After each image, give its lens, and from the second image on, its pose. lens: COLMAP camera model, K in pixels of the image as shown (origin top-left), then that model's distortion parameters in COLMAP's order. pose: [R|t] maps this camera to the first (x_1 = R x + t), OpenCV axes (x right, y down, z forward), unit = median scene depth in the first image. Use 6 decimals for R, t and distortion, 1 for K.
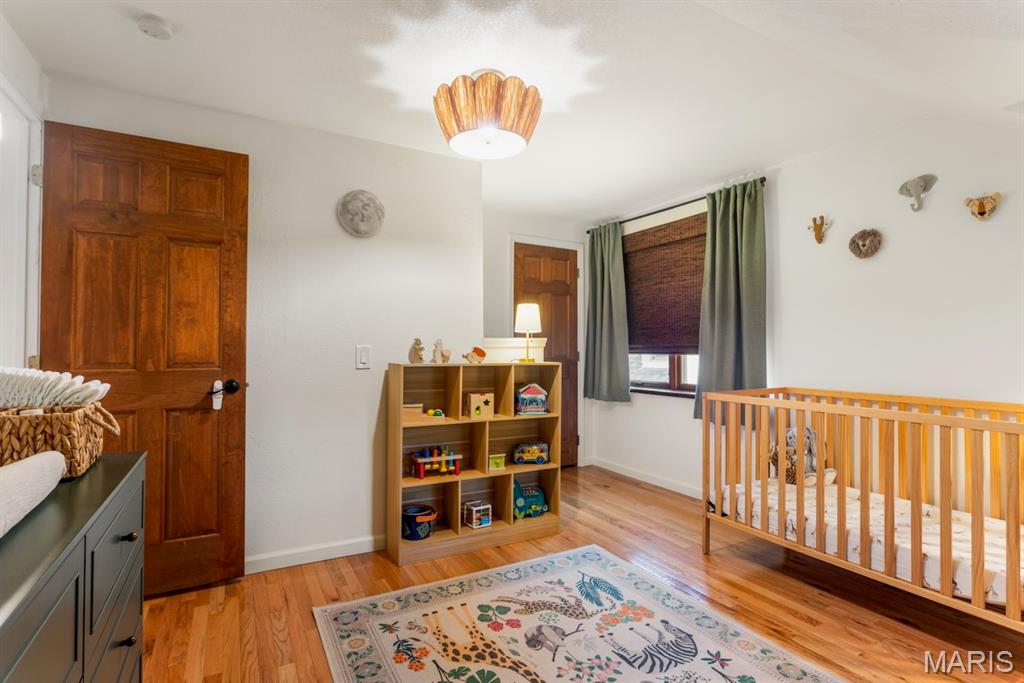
lens RADIAL K [[500.8, 0, 506.1], [0, 500.8, 344.2], [0, 0, 1]] dist [-0.009498, 0.000665]
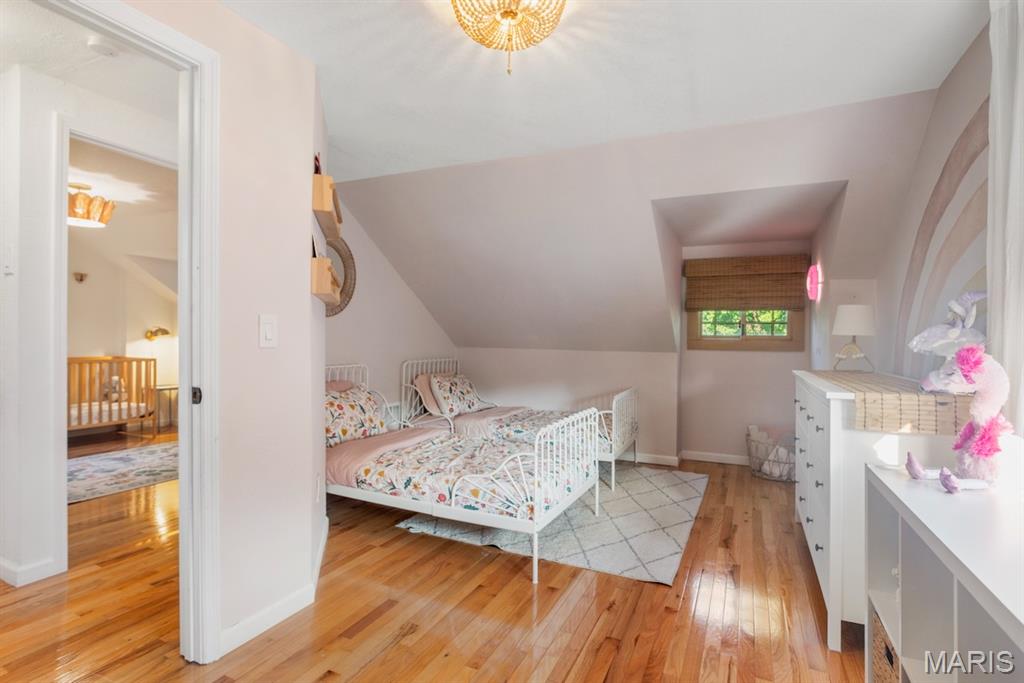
lens RADIAL K [[500.8, 0, 501.9], [0, 500.8, 337.5], [0, 0, 1]] dist [-0.009498, 0.000665]
pose [[-0.585148, -0.000530, 0.810926, -2.494143], [-0.010981, 0.999913, -0.007270, 0.013898], [-0.810852, -0.013159, -0.585103, 0.834949]]
